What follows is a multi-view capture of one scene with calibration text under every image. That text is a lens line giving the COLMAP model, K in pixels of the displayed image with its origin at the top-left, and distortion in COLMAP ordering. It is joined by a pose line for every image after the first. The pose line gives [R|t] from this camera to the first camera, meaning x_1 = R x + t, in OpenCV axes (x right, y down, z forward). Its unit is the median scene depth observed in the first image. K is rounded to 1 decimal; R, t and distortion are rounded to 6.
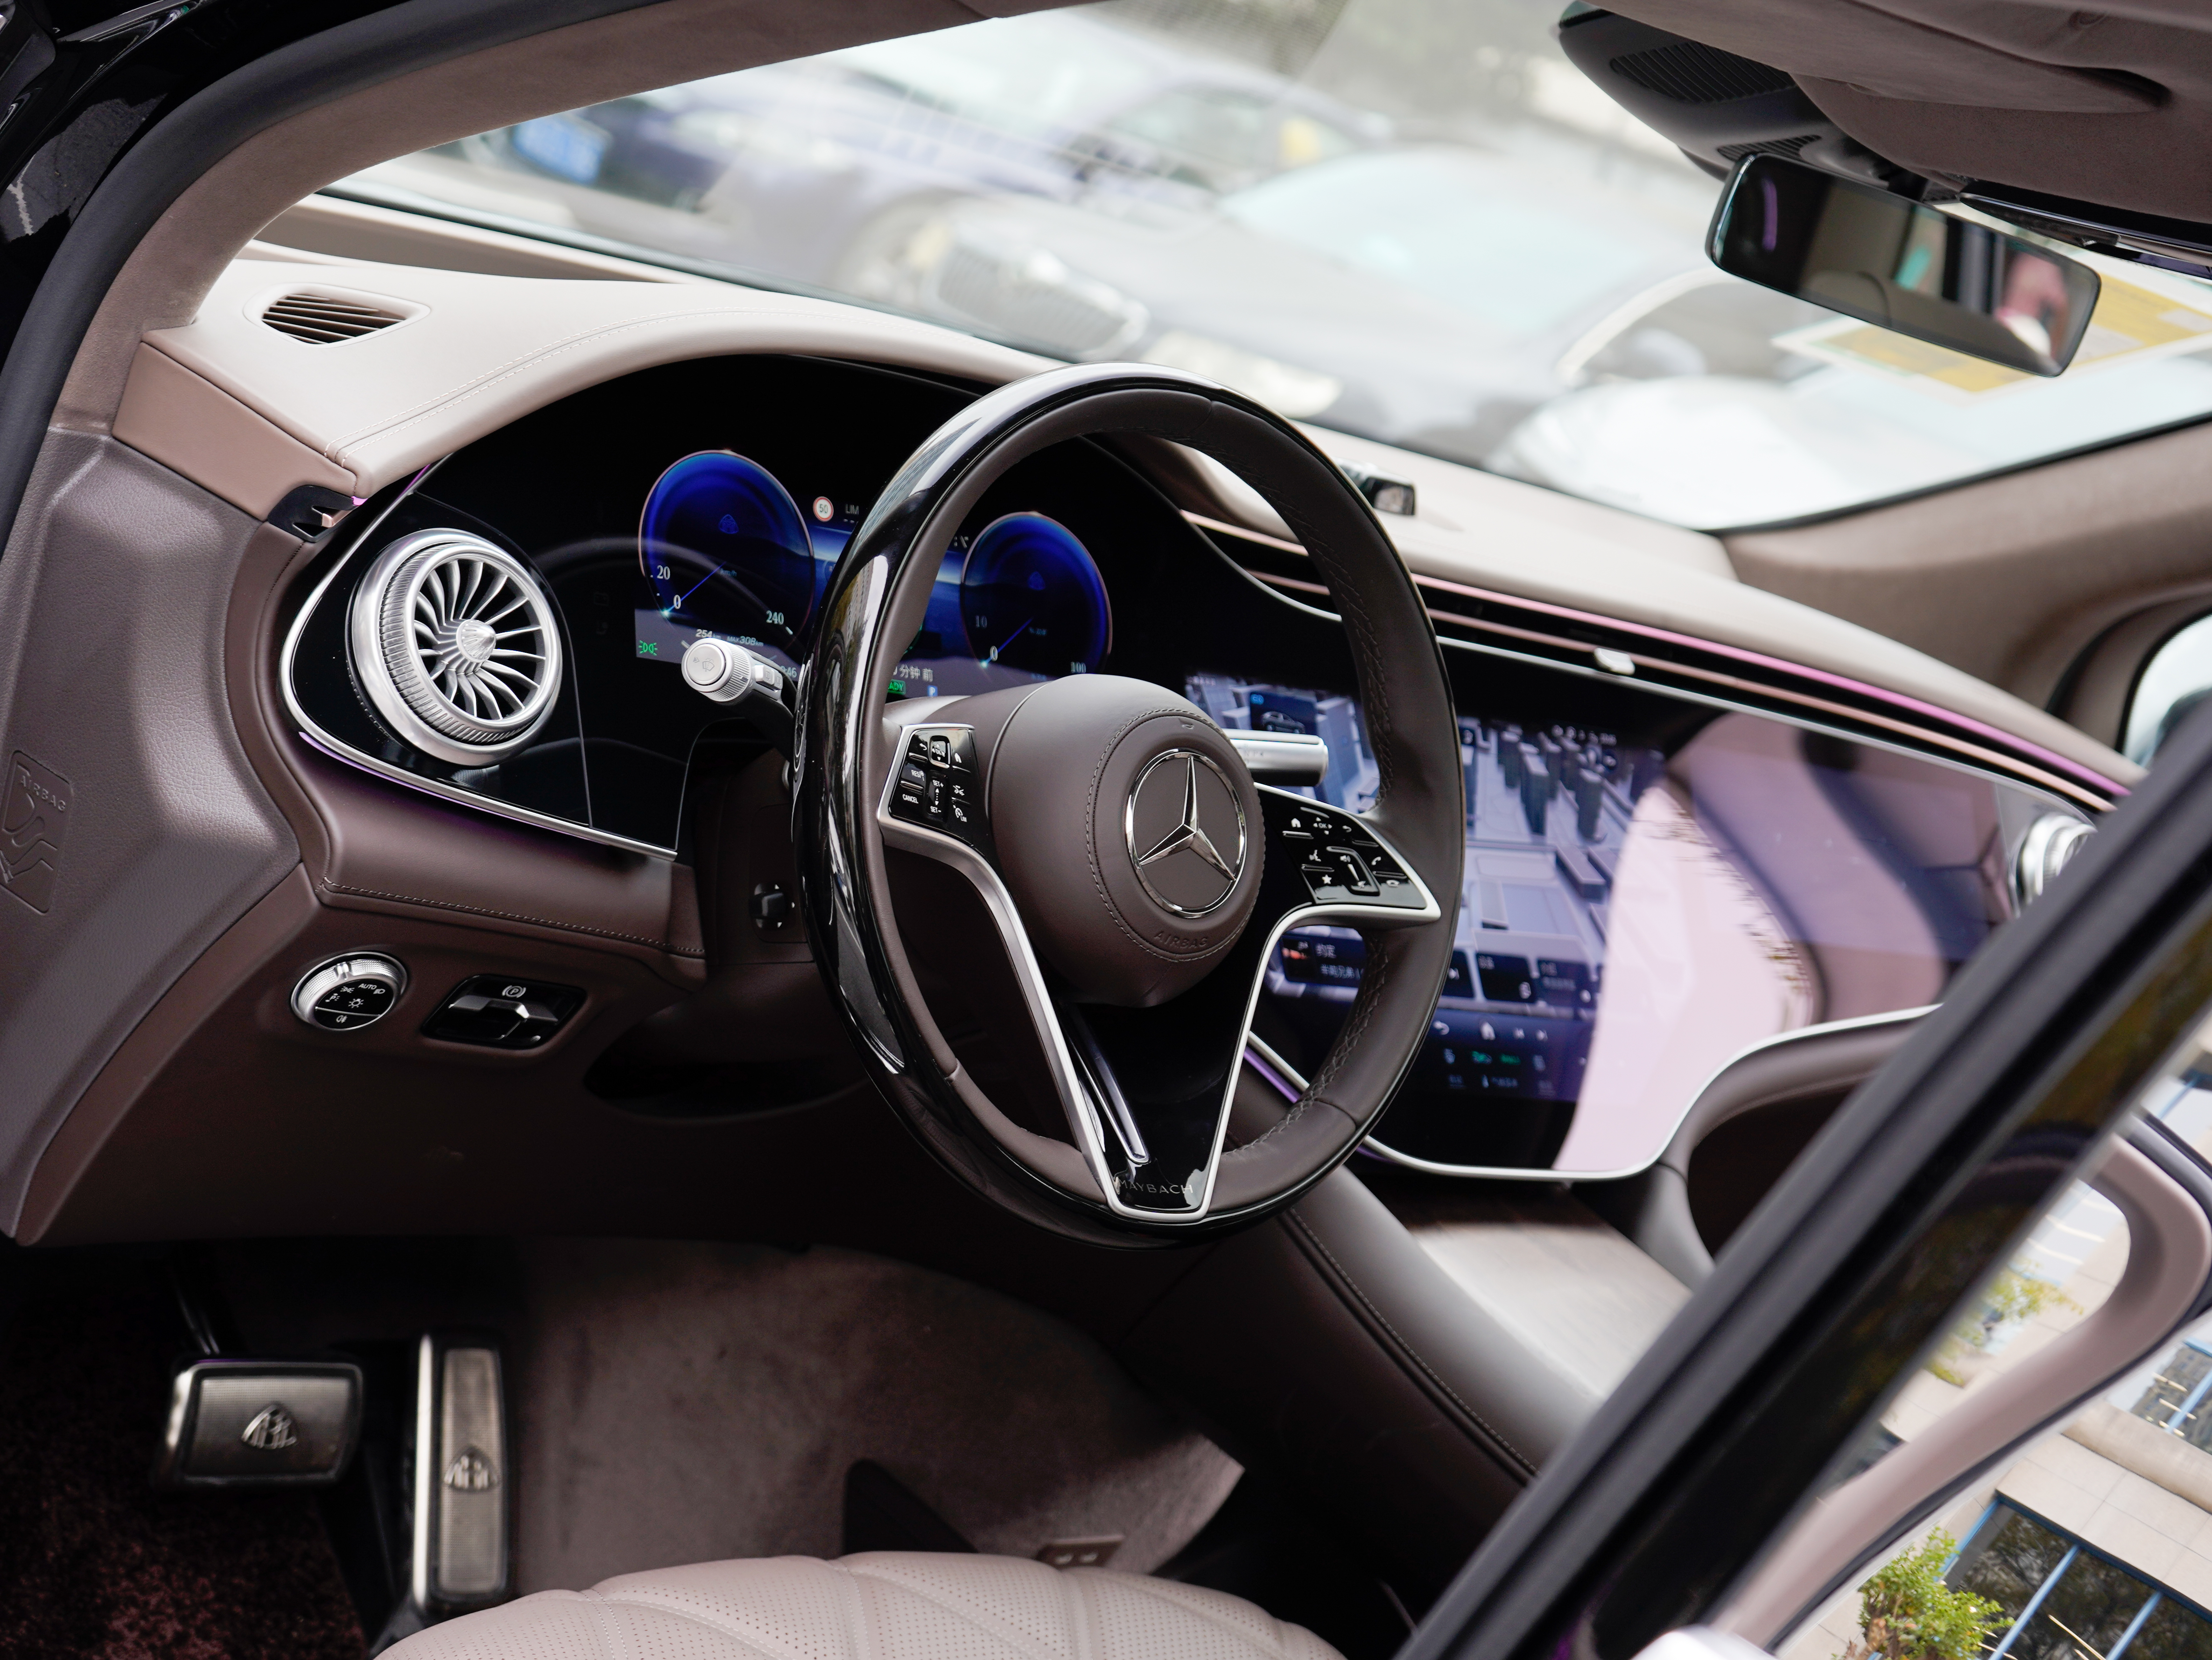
lens RADIAL K [[3820.3, 0, 1188.6], [0, 3820.3, 831.8], [0, 0, 1]] dist [0.009524, 0.035496]
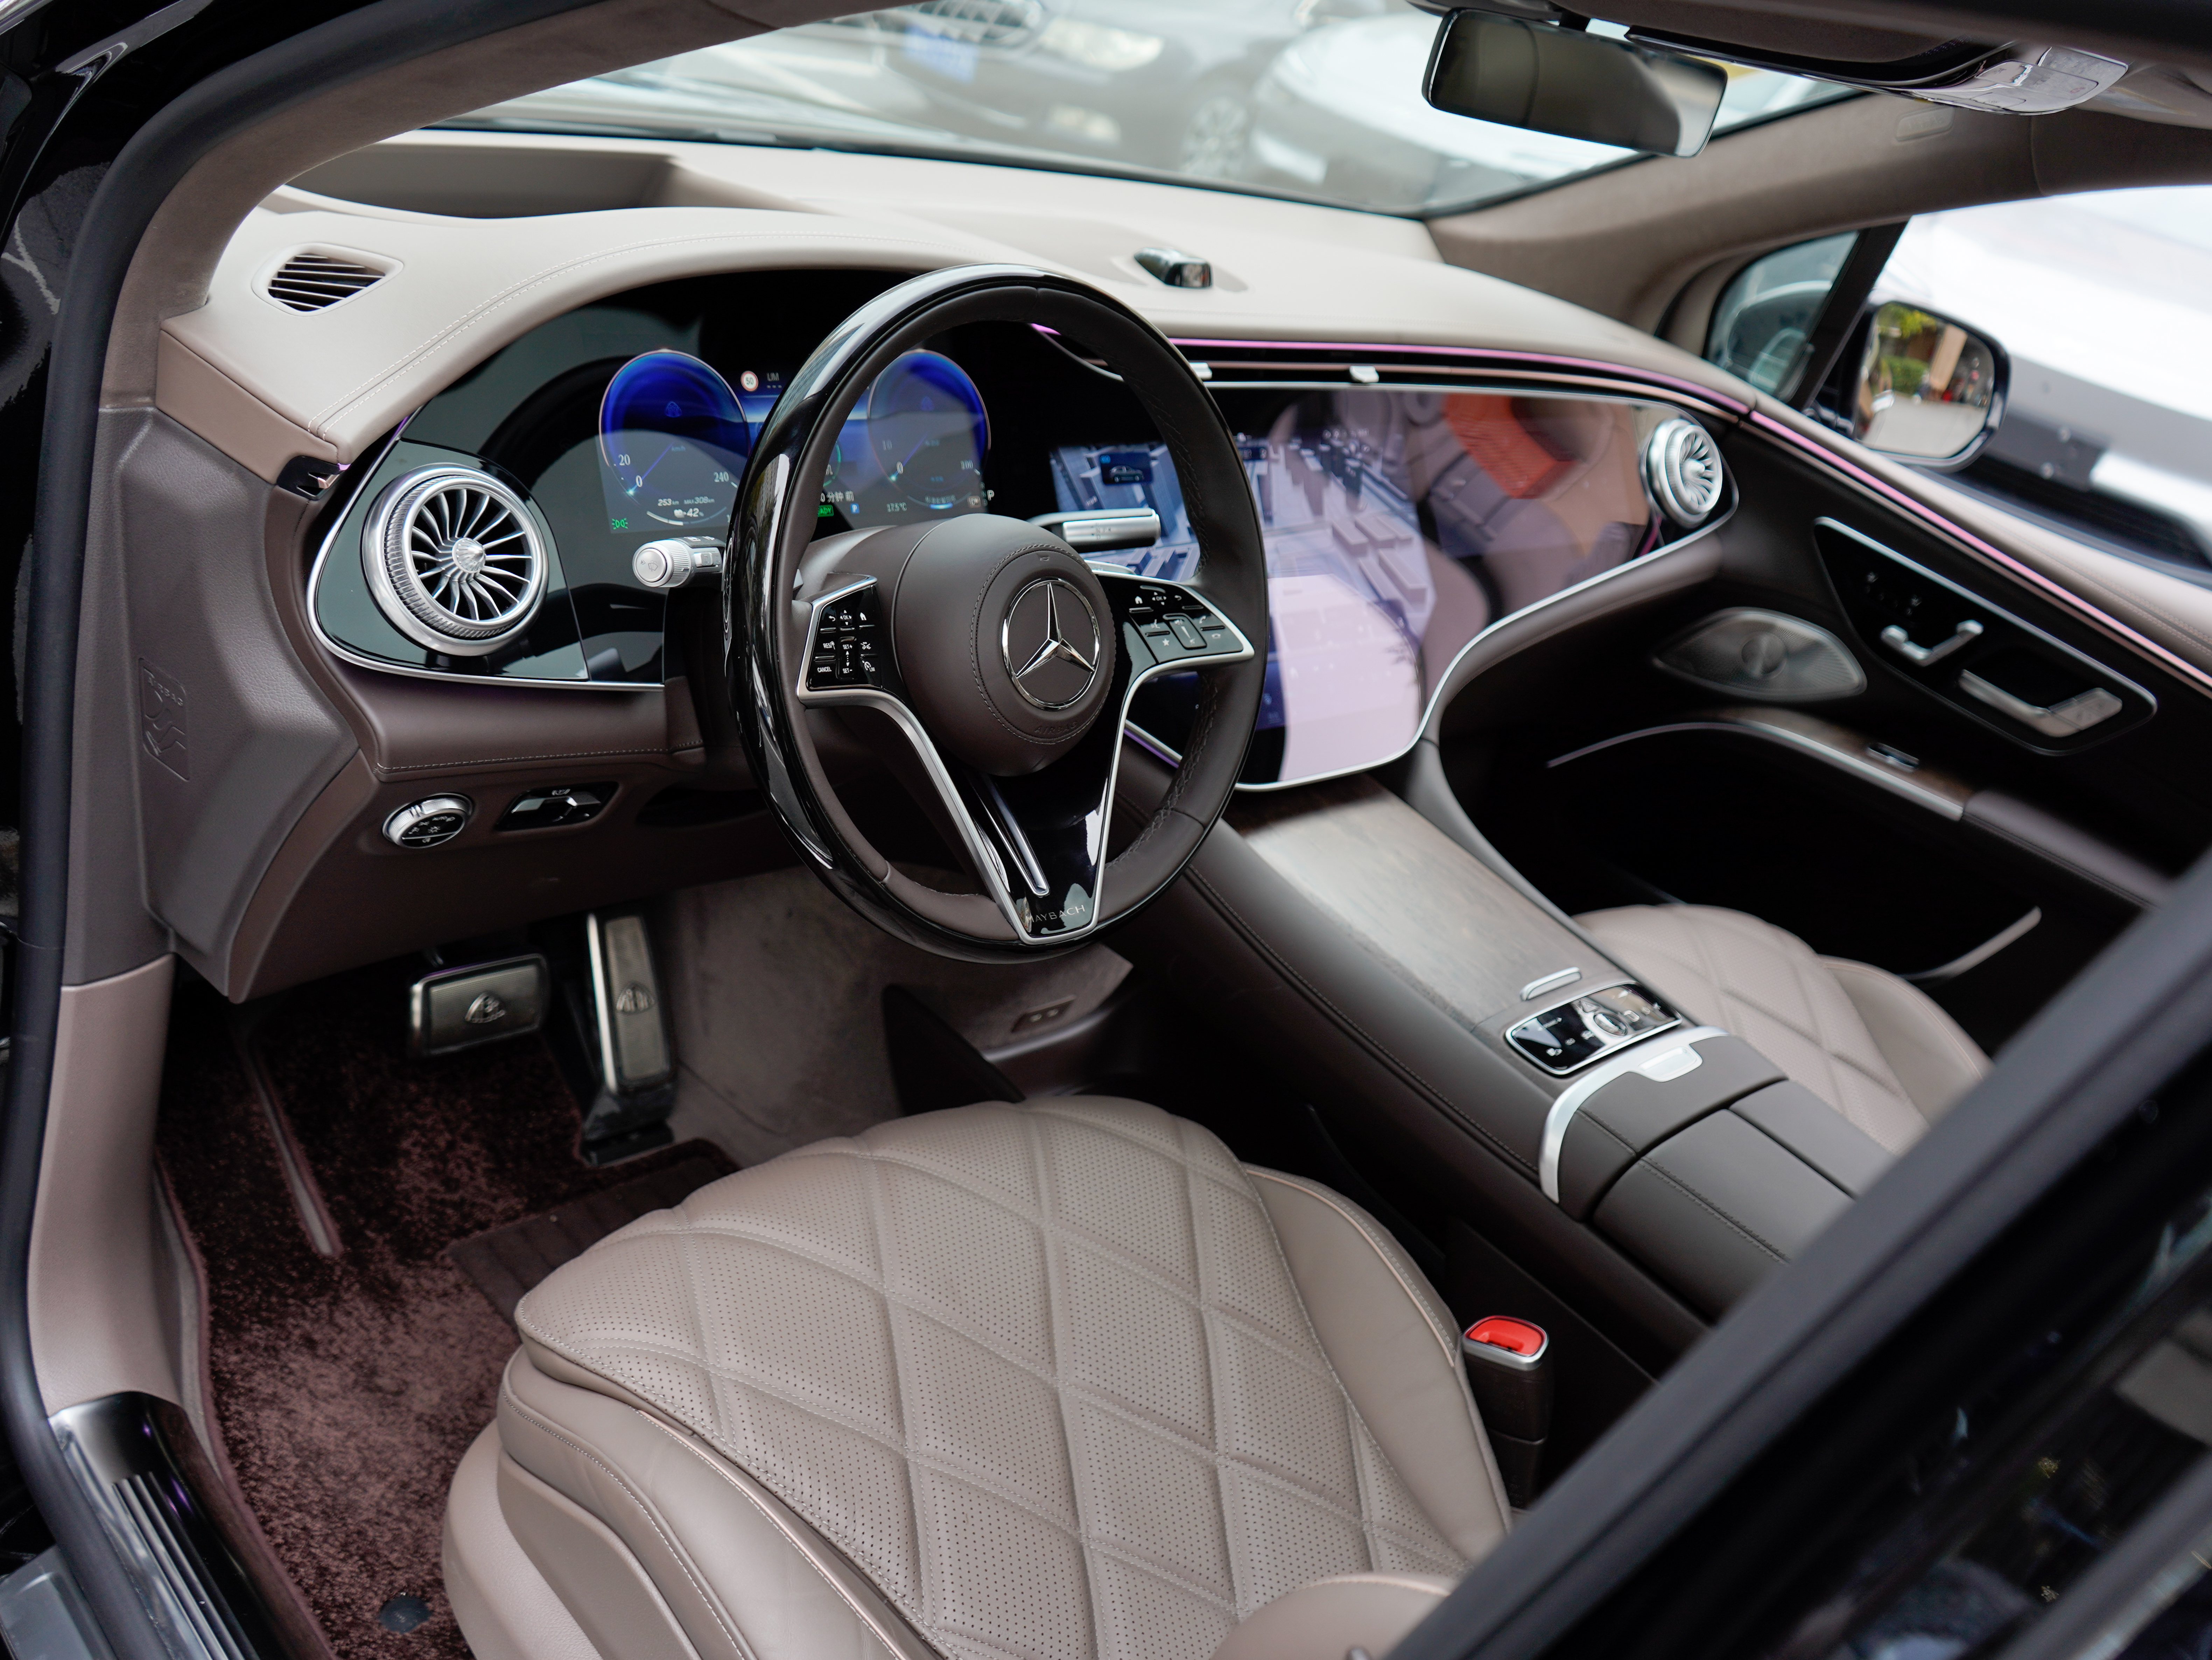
lens RADIAL K [[2071.0, 0, 1131.5], [0, 2071.0, 828.1], [0, 0, 1]] dist [0.007050, 0.001928]
pose [[0.995535, -0.093589, -0.012257, 0.024568], [0.093577, 0.961635, 0.257879, -0.099890], [-0.012348, -0.257875, 0.966099, 0.267607]]
